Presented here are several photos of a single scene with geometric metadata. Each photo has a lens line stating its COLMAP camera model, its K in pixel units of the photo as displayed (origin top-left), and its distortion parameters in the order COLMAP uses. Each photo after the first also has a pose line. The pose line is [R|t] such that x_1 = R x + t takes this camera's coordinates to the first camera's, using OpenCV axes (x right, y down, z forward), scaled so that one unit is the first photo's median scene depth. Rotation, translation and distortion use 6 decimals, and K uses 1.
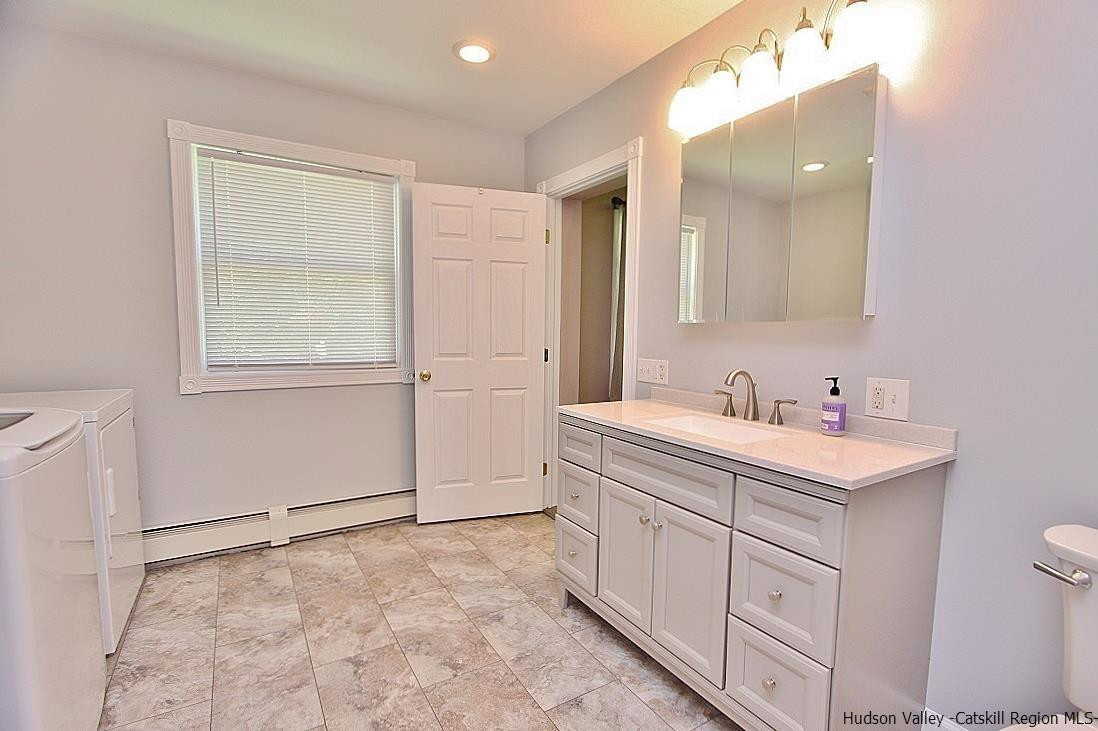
lens RADIAL K [[496.9, 0, 549.0], [0, 496.9, 365.5], [0, 0, 1]] dist [-0.014826, -0.000139]
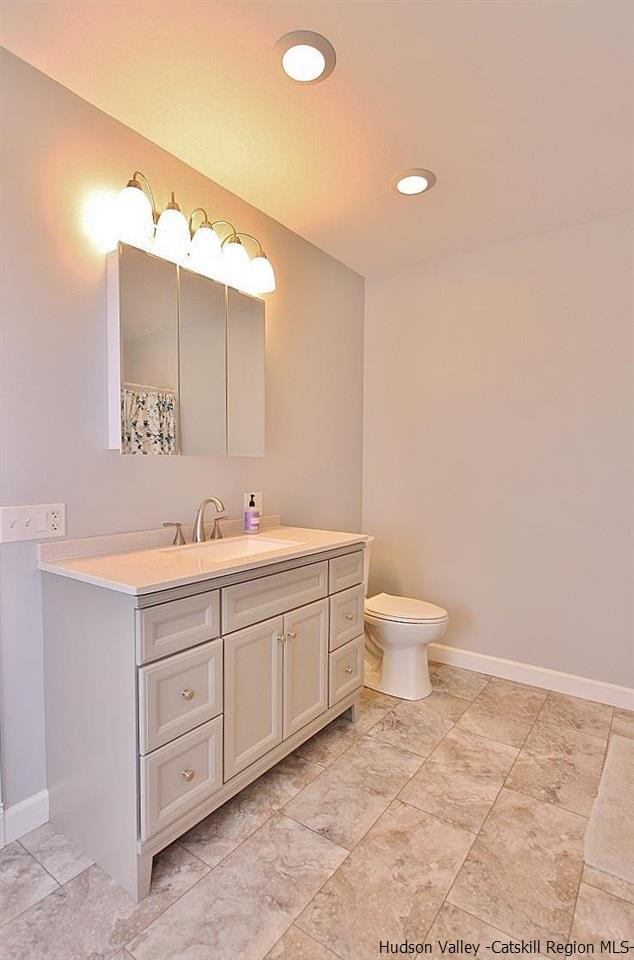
lens RADIAL K [[491.8, 0, 317.0], [0, 491.8, 480.0], [0, 0, 1]] dist [-0.002289, -0.000109]
pose [[-0.396127, -0.040611, 0.917297, -0.869203], [0.053652, 0.996291, 0.067278, -0.110893], [-0.916627, 0.075865, -0.392479, 1.415754]]
